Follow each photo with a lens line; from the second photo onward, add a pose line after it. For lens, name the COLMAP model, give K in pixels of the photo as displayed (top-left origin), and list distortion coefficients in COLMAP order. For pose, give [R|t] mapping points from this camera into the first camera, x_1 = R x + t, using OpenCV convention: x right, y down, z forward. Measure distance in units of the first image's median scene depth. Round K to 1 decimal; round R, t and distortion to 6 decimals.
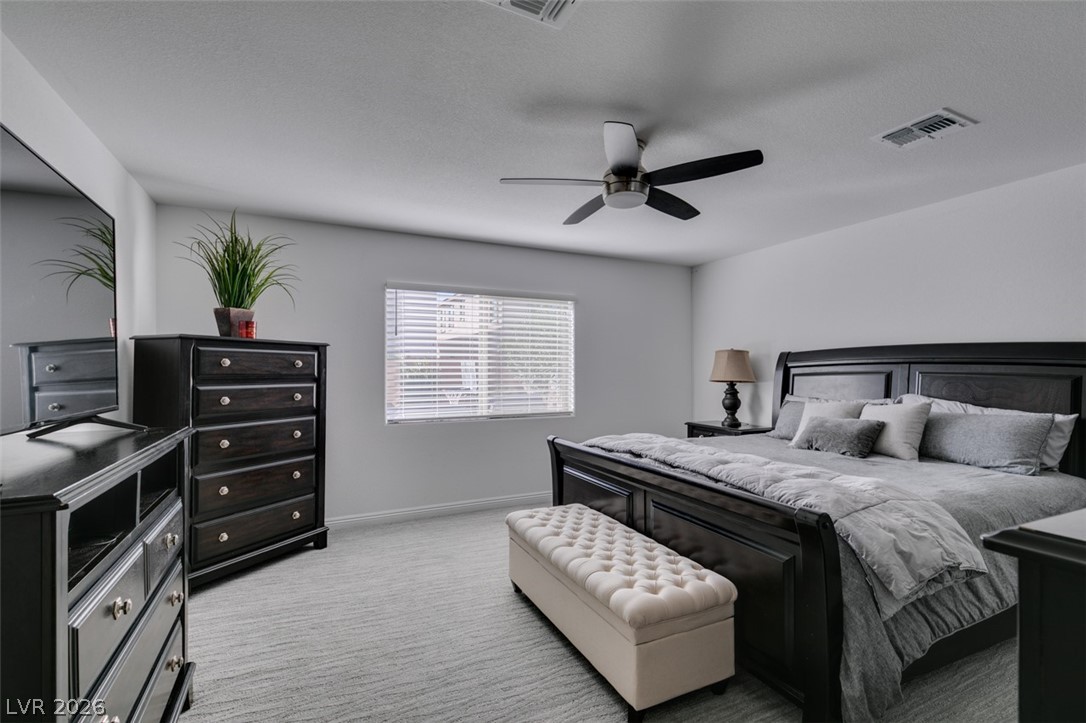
lens RADIAL K [[489.1, 0, 543.3], [0, 489.1, 366.4], [0, 0, 1]] dist [0.007259, -0.002062]
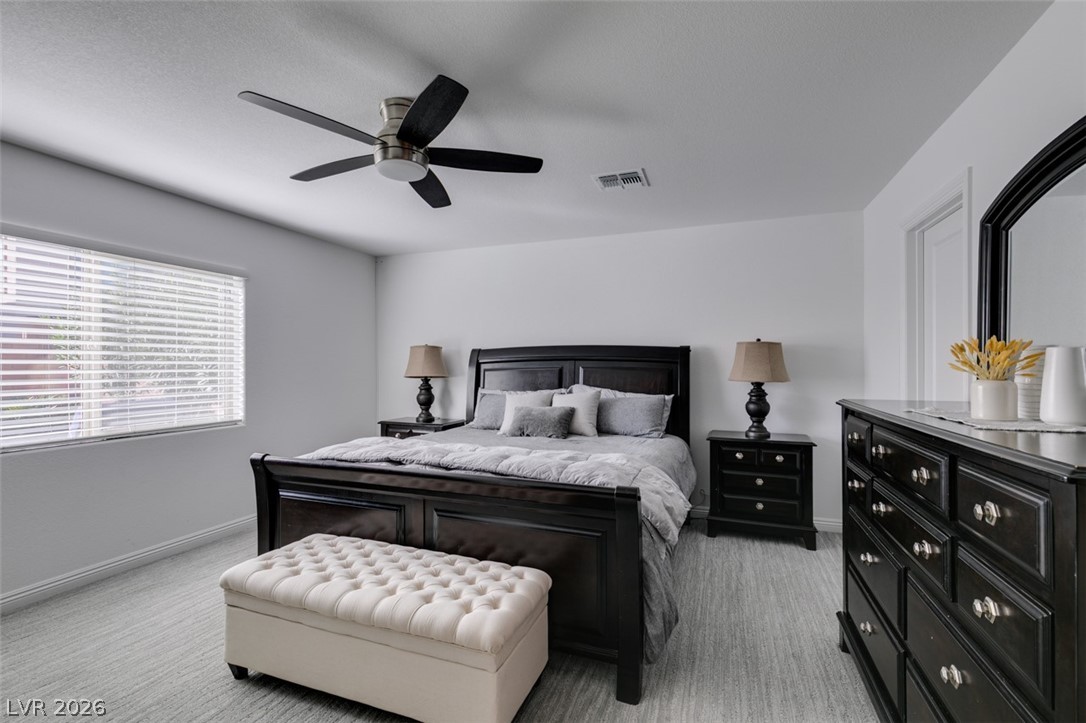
lens RADIAL K [[489.1, 0, 544.6], [0, 489.1, 362.5], [0, 0, 1]] dist [0.007259, -0.002062]
pose [[0.720539, 0.003038, 0.693408, -0.229526], [-0.003988, 0.999992, -0.000237, 0.000644], [-0.693403, -0.002595, 0.720545, 0.179500]]
